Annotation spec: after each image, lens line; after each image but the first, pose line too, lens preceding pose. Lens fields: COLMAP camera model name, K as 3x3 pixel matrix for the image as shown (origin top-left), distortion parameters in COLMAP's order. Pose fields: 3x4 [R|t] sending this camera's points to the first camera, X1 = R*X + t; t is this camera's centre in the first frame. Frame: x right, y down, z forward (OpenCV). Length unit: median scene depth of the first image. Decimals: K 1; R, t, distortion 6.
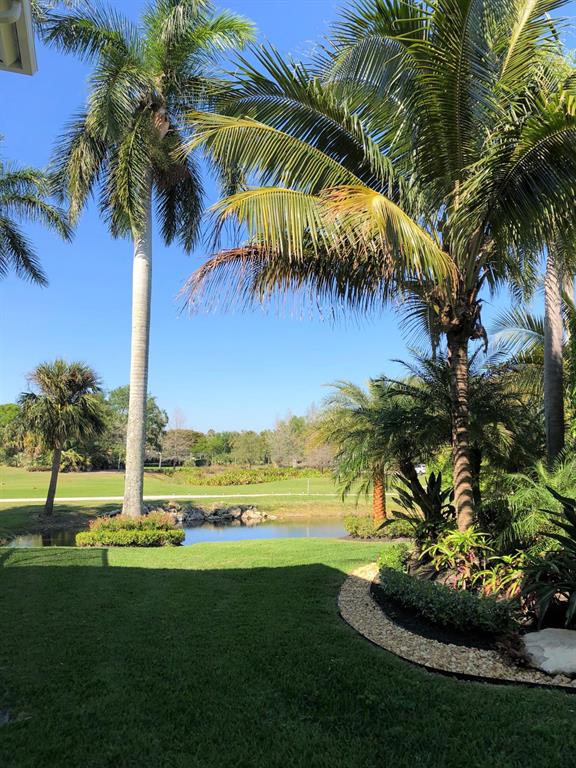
lens RADIAL K [[630.1, 0, 288.0], [0, 630.1, 384.0], [0, 0, 1]] dist [0.060469, -0.009822]
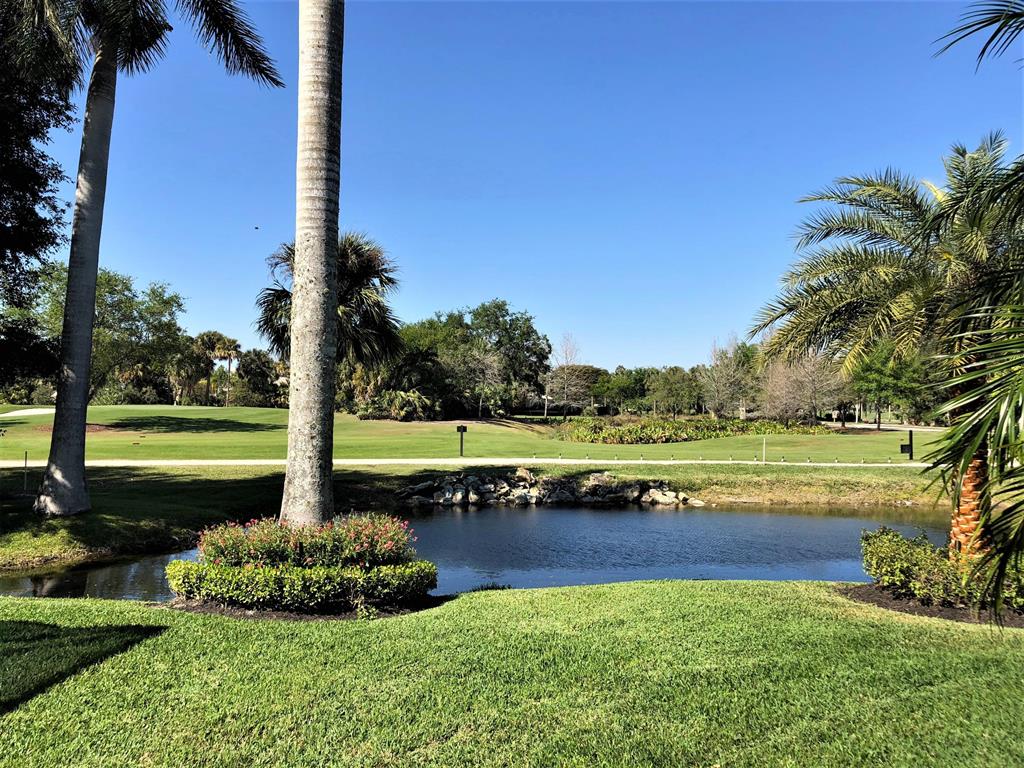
lens RADIAL K [[840.1, 0, 480.1], [0, 840.1, 380.2], [0, 0, 1]] dist [0.060469, -0.009822]
pose [[0.957717, -0.003766, -0.287688, 0.003669], [0.028583, 0.996213, 0.082111, 0.017212], [0.286289, -0.086862, 0.954198, 0.117551]]
